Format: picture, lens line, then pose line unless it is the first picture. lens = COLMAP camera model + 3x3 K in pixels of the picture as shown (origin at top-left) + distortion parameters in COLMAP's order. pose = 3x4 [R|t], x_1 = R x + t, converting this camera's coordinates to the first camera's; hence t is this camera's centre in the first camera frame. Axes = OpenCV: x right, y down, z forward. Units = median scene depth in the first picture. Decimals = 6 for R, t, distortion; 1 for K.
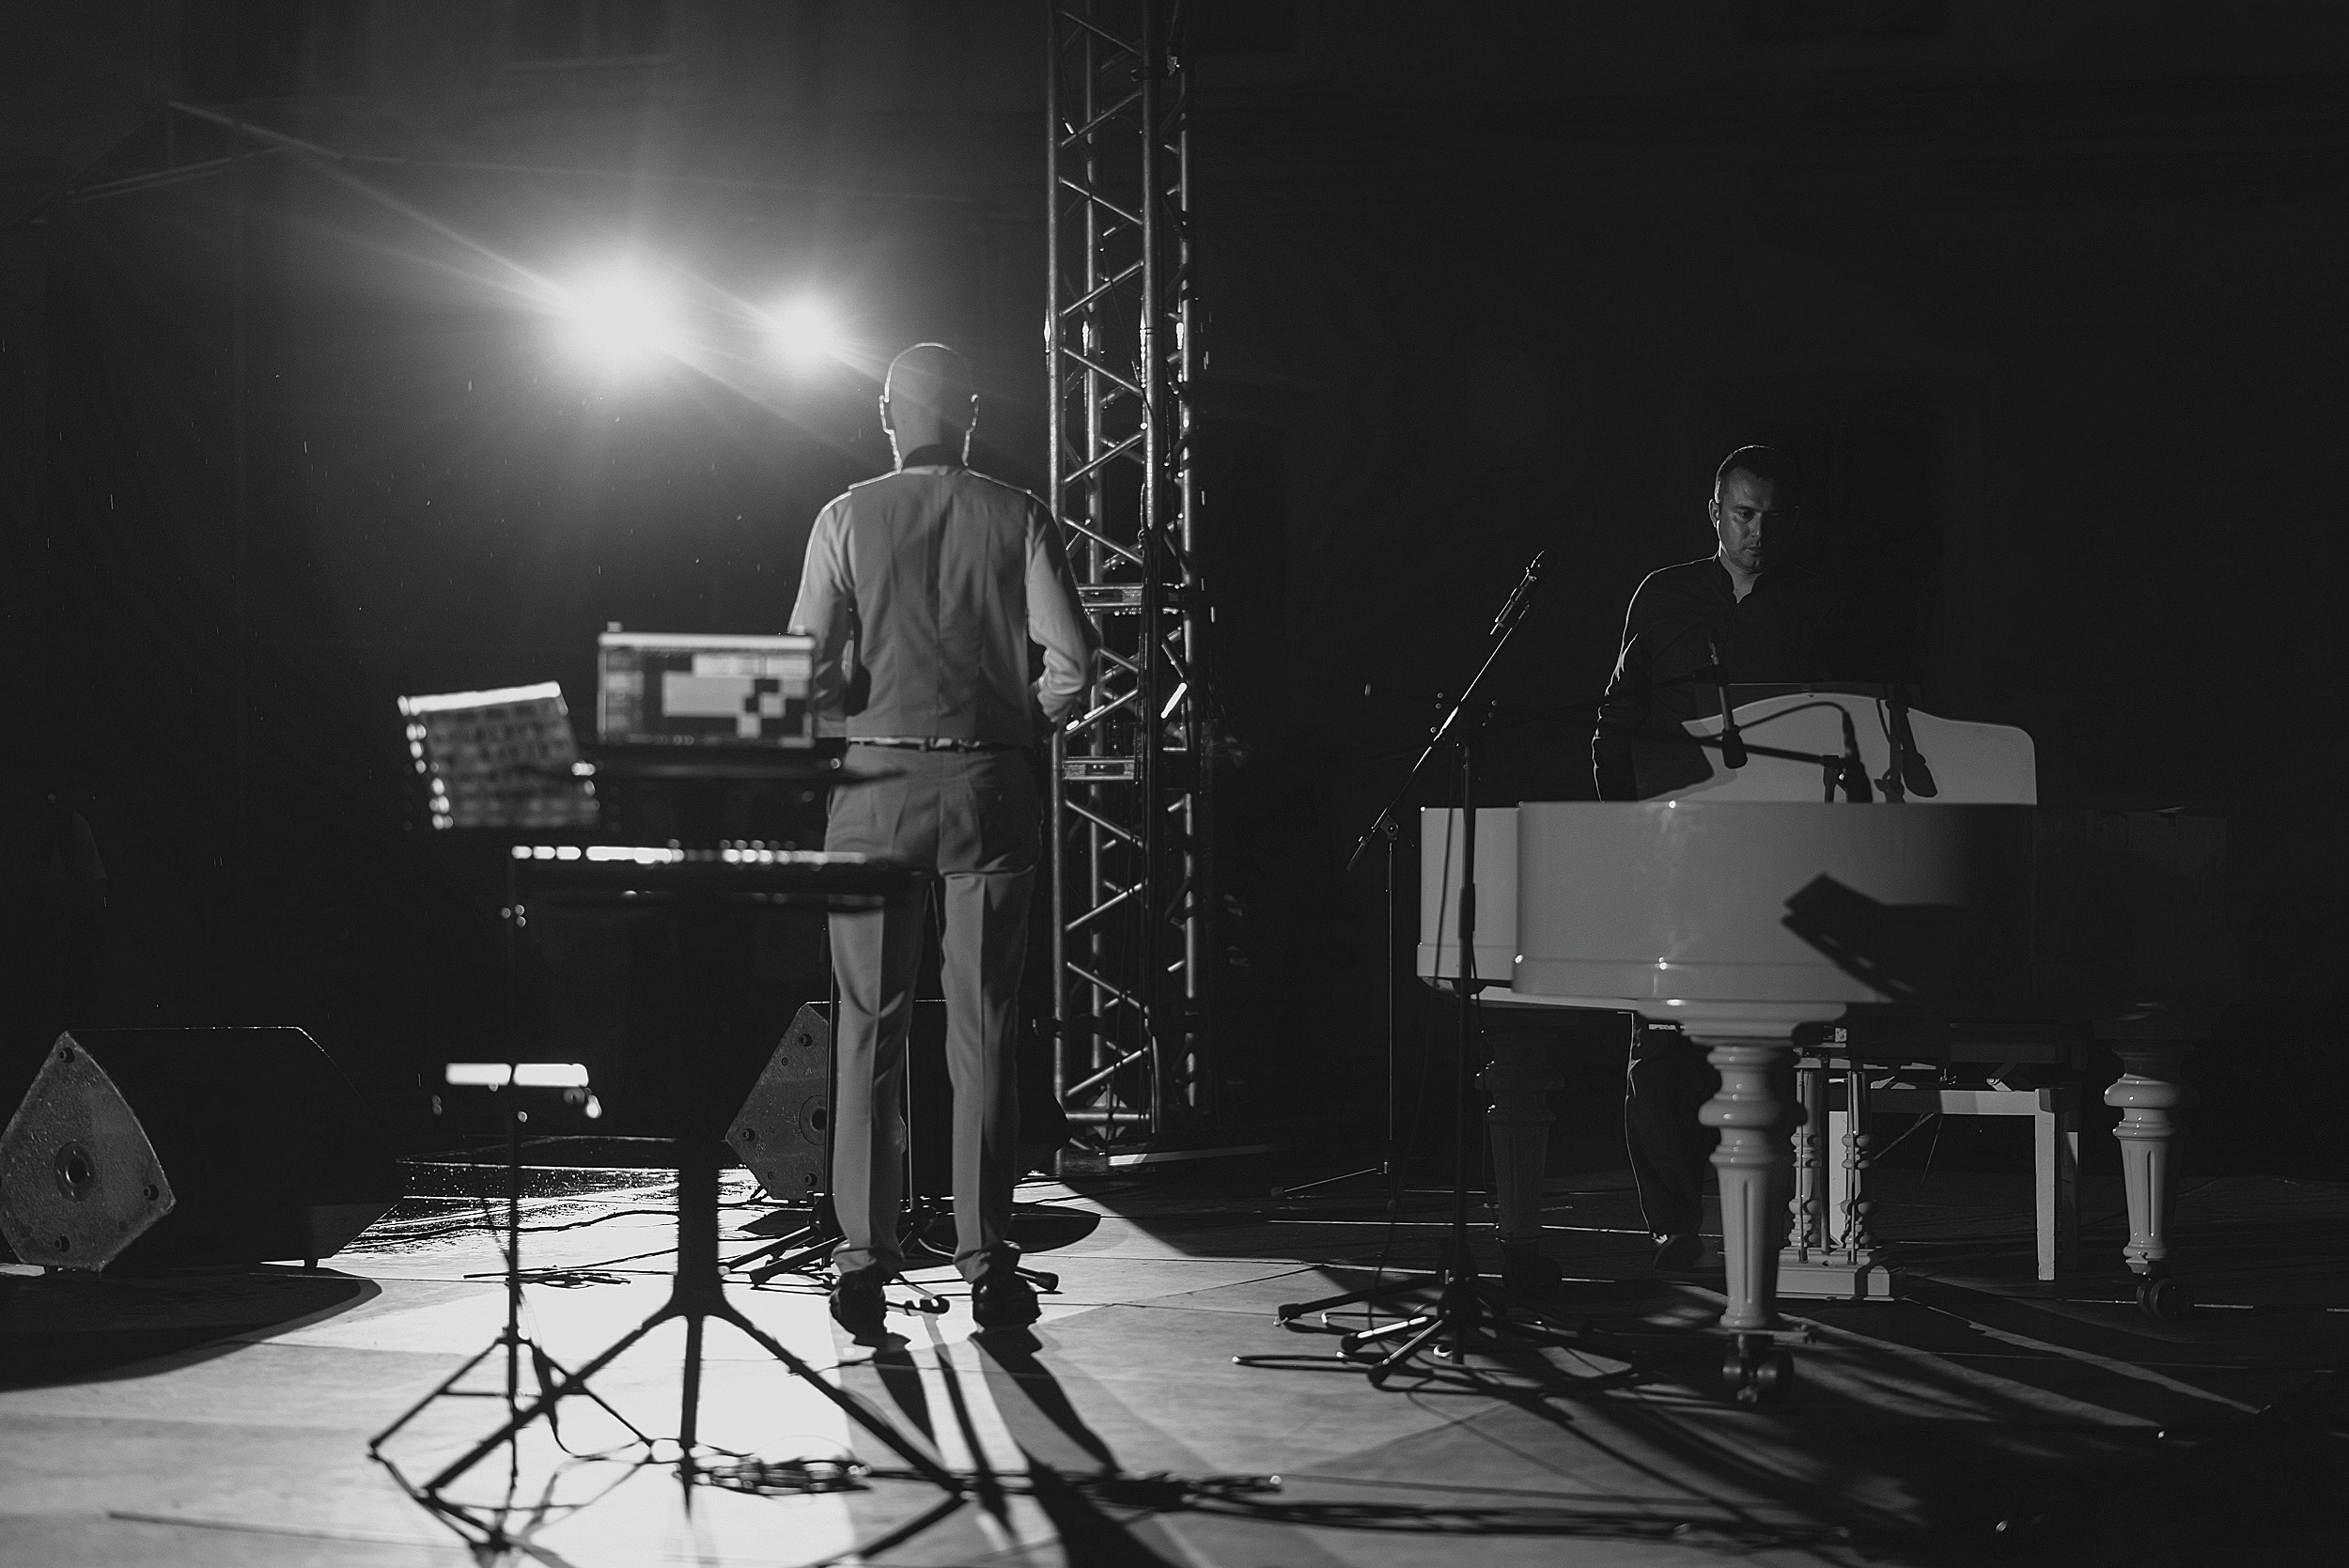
lens RADIAL K [[5674.3, 0, 1174.5], [0, 5674.3, 784.0], [0, 0, 1]] dist [0.196599, -2.883630]
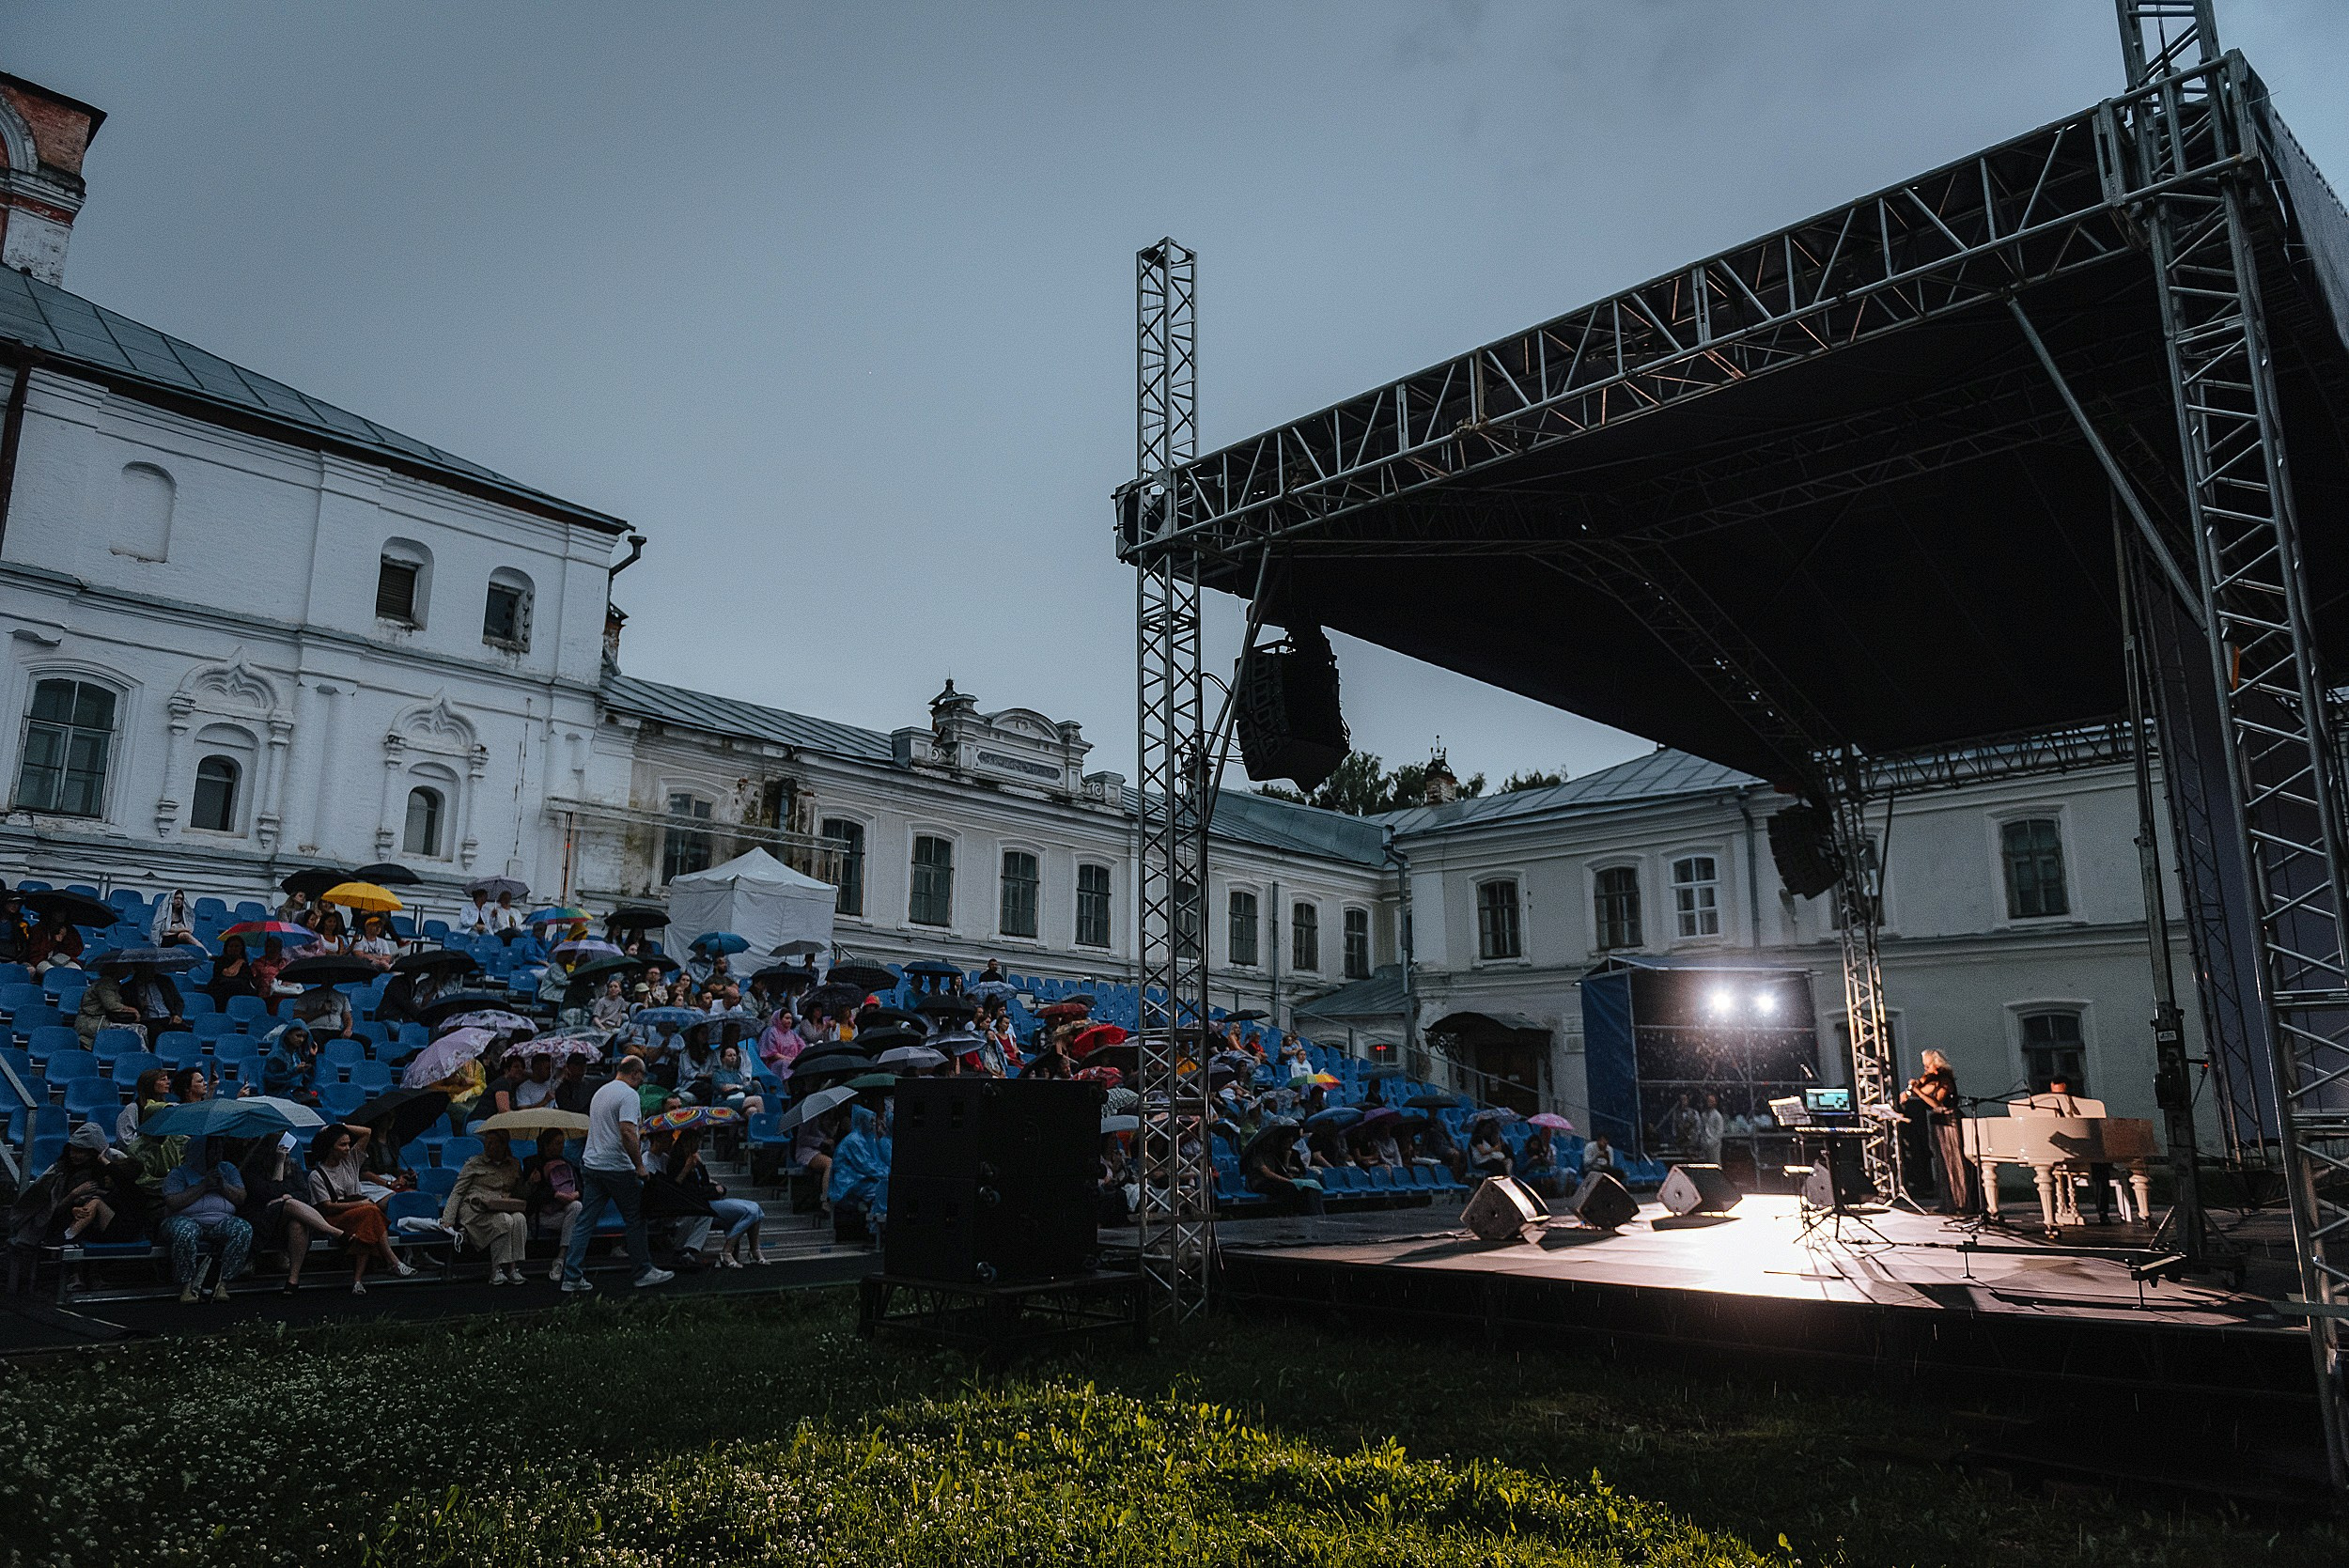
lens RADIAL K [[1585.3, 0, 1174.5], [0, 1585.3, 784.0], [0, 0, 1]] dist [0.002477, 0.000676]
pose [[0.925783, -0.089114, -0.367403, -0.054976], [0.012550, 0.978531, -0.205719, -0.005812], [0.377847, 0.185840, 0.907025, -0.534229]]
